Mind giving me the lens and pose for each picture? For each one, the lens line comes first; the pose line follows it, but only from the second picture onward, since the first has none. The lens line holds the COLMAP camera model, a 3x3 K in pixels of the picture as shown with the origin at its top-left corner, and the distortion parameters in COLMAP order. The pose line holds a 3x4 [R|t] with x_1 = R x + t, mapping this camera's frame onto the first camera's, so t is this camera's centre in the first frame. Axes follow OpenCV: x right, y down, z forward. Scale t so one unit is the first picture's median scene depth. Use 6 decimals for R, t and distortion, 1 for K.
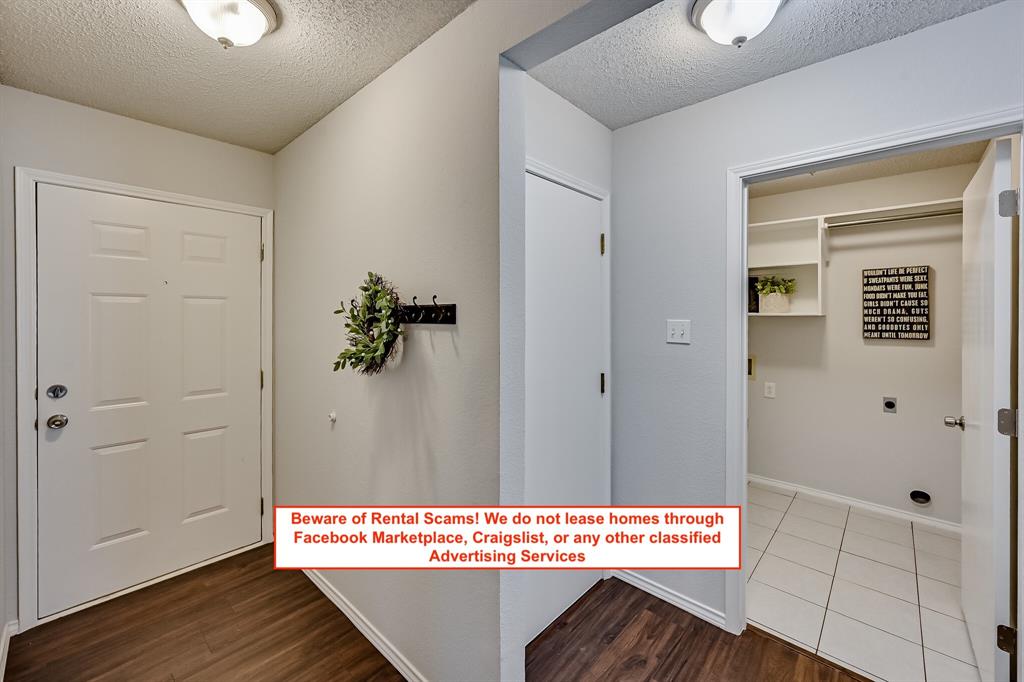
lens RADIAL K [[415.5, 0, 509.9], [0, 415.5, 316.9], [0, 0, 1]] dist [-0.002470, -0.000301]
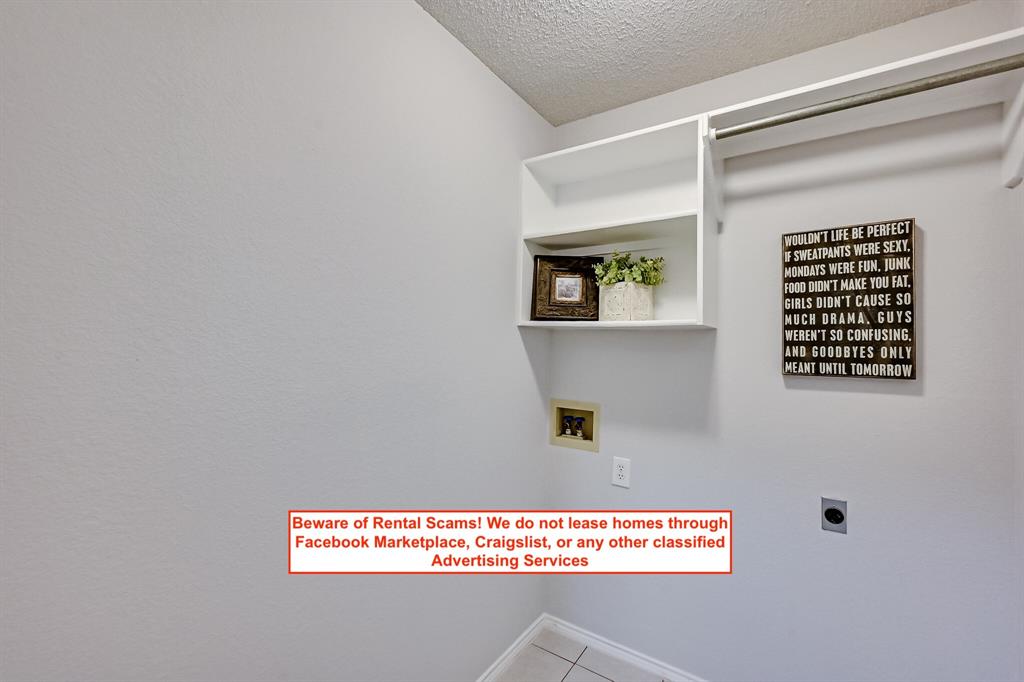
lens RADIAL K [[449.9, 0, 498.1], [0, 449.9, 336.2], [0, 0, 1]] dist [-0.002593, -0.000159]
pose [[0.989285, 0.009304, 0.145700, 0.461102], [-0.007983, 0.999922, -0.009647, 0.014943], [-0.145778, 0.008381, 0.989282, 0.547926]]
